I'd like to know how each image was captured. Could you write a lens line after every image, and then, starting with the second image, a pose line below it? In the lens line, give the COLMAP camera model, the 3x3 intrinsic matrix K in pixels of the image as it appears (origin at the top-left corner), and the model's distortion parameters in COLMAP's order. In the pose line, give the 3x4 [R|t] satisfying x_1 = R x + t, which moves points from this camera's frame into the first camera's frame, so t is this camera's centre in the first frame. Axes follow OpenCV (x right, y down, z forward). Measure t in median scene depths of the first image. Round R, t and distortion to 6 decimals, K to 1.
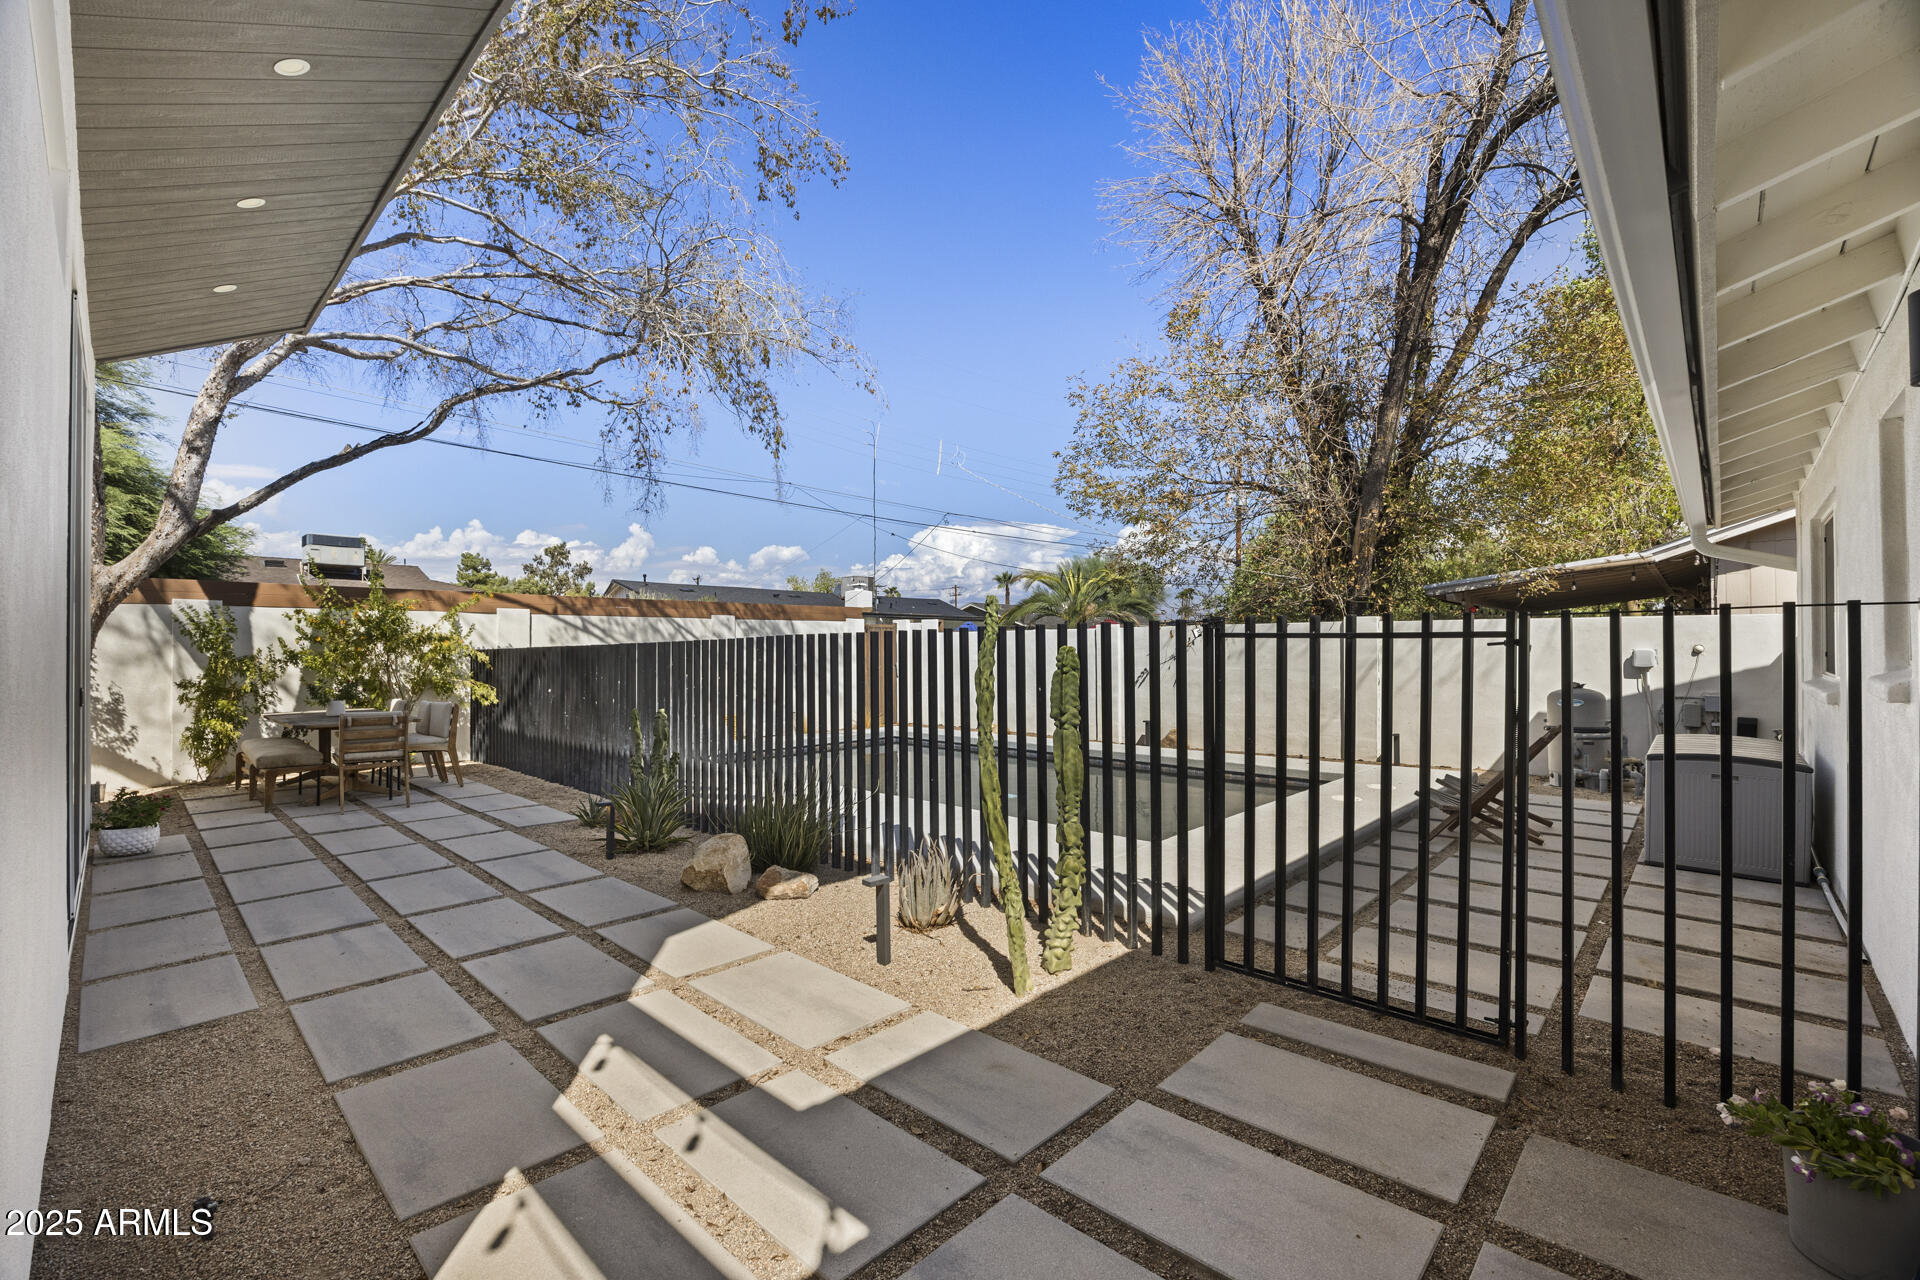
lens RADIAL K [[813.2, 0, 957.0], [0, 813.2, 648.2], [0, 0, 1]] dist [-0.015463, -0.000008]
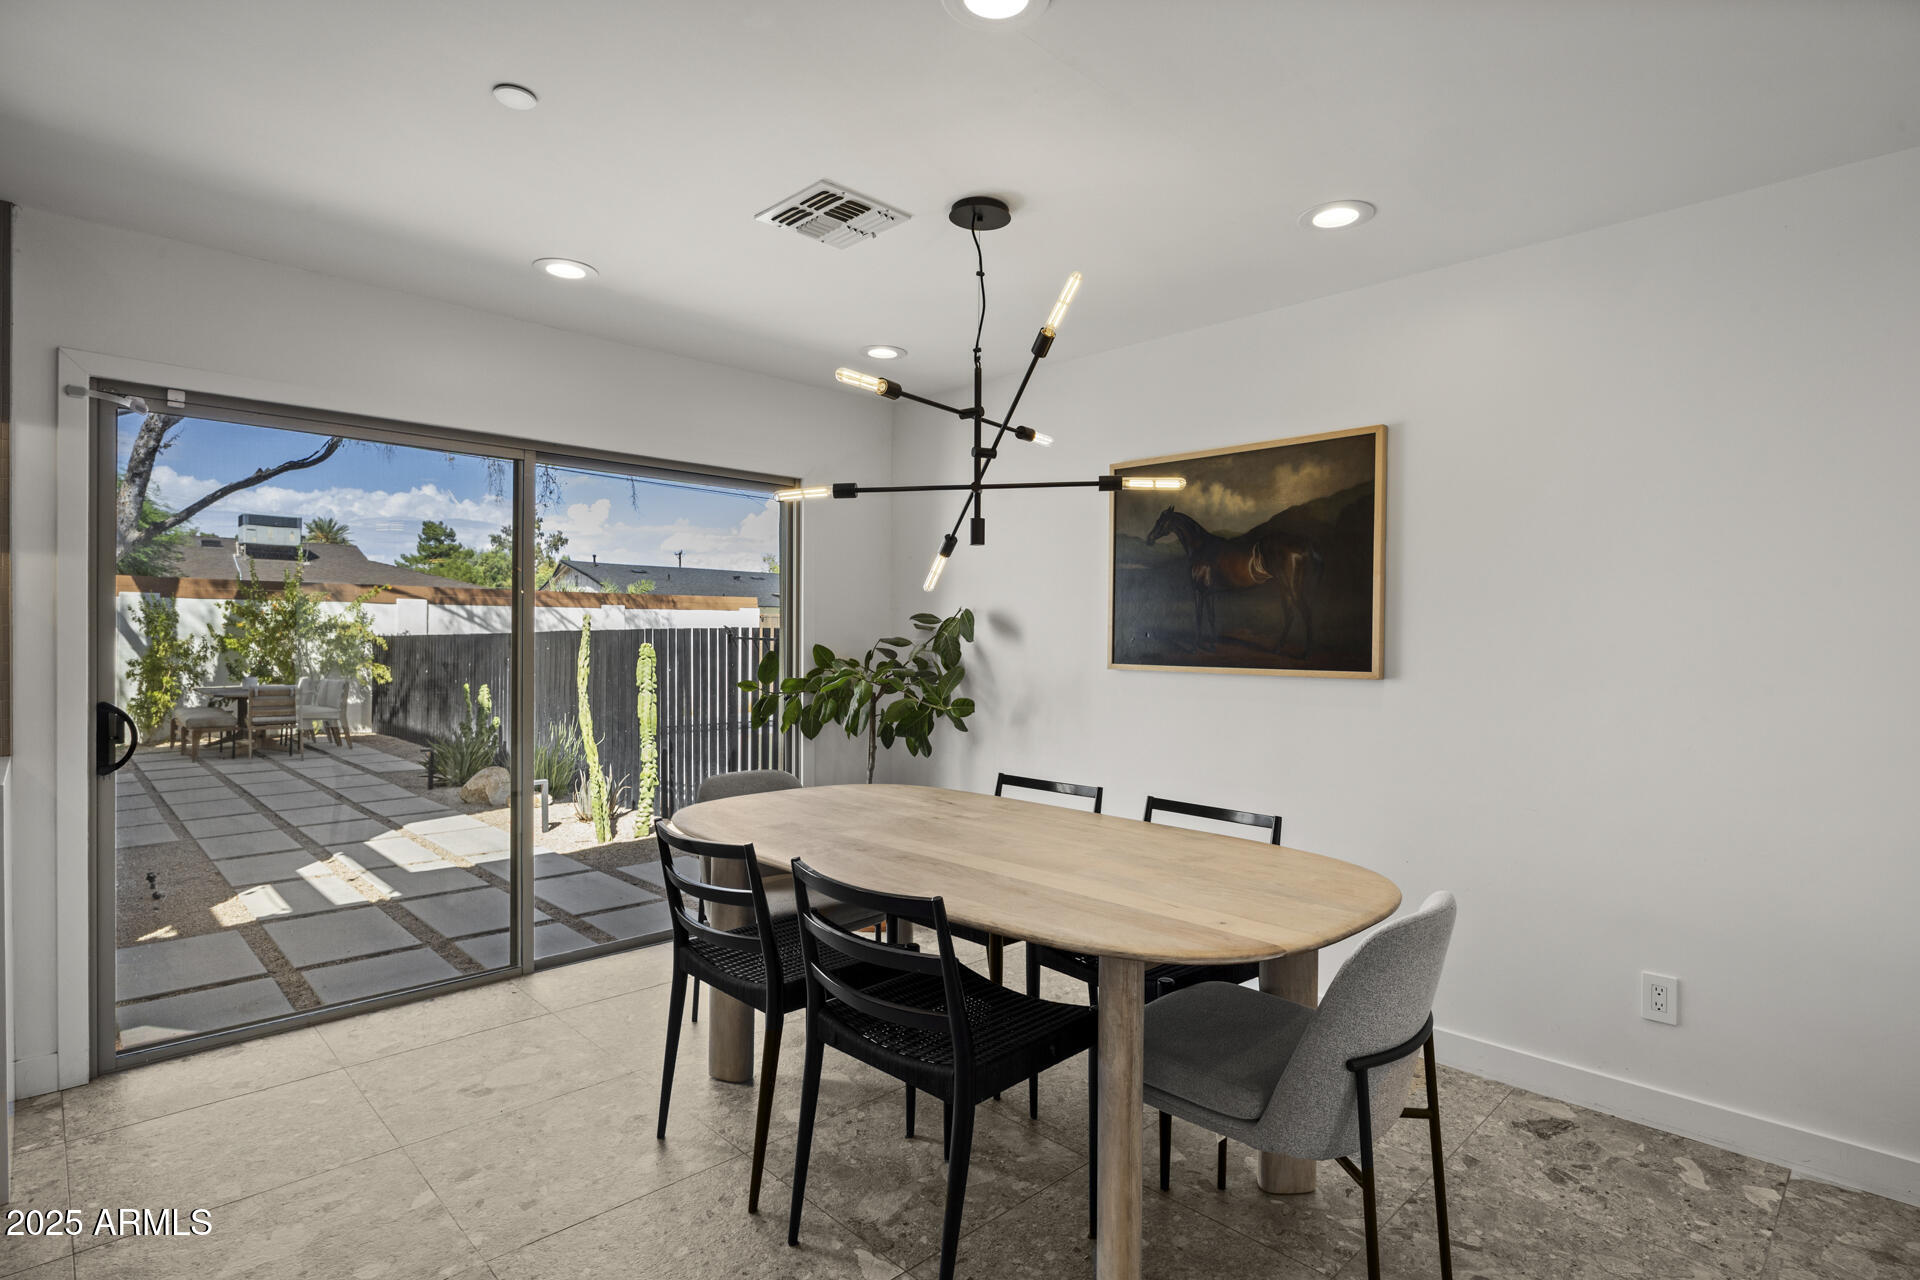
lens RADIAL K [[967.0, 0, 960.0], [0, 967.0, 640.0], [0, 0, 1]] dist [-0.001577, -0.000398]
pose [[0.998816, 0.007390, -0.048084, 0.309436], [-0.006996, 0.999941, 0.008343, -0.010237], [0.048143, -0.007997, 0.998808, -0.341041]]
